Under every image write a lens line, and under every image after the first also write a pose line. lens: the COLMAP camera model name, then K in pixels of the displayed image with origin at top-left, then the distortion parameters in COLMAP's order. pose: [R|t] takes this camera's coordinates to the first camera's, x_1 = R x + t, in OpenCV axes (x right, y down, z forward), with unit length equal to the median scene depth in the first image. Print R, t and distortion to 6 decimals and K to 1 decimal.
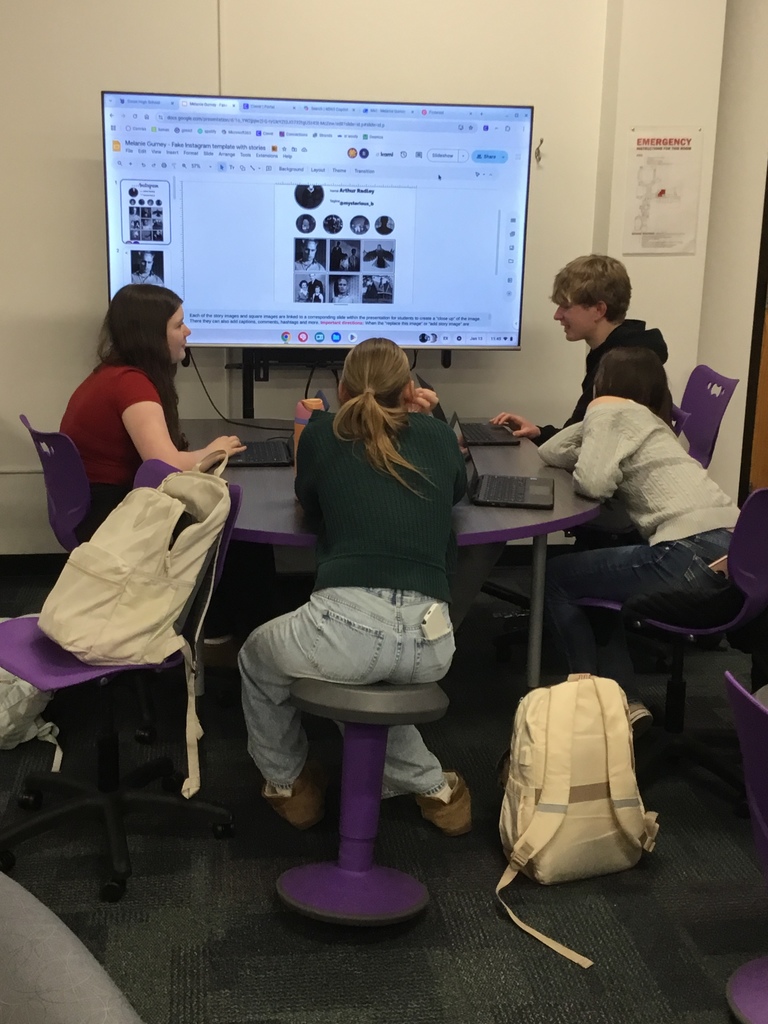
lens RADIAL K [[1339.4, 0, 382.5], [0, 1339.4, 512.5], [0, 0, 1]] dist [0.112474, 0.000000]
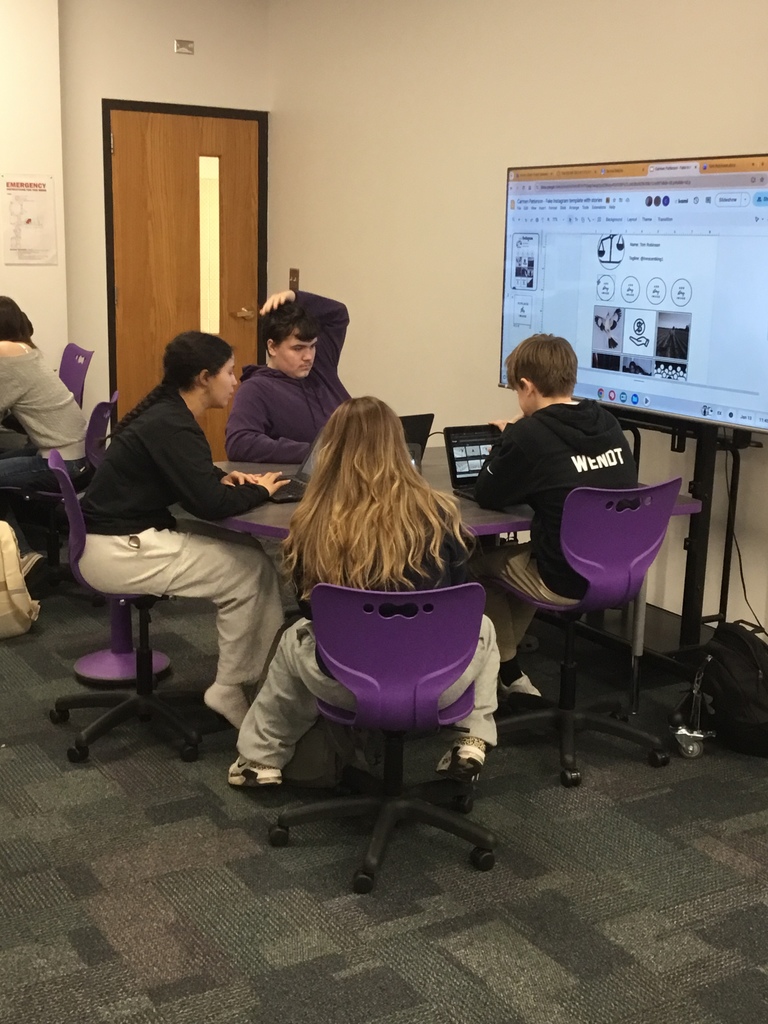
lens RADIAL K [[1339.4, 0, 386.4], [0, 1339.4, 516.3], [0, 0, 1]] dist [0.112474, 0.000000]
pose [[0.916406, -0.076340, 0.392903, -0.033913], [0.079907, 0.996776, 0.007294, 0.098436], [-0.392193, 0.024711, 0.919551, -0.479359]]
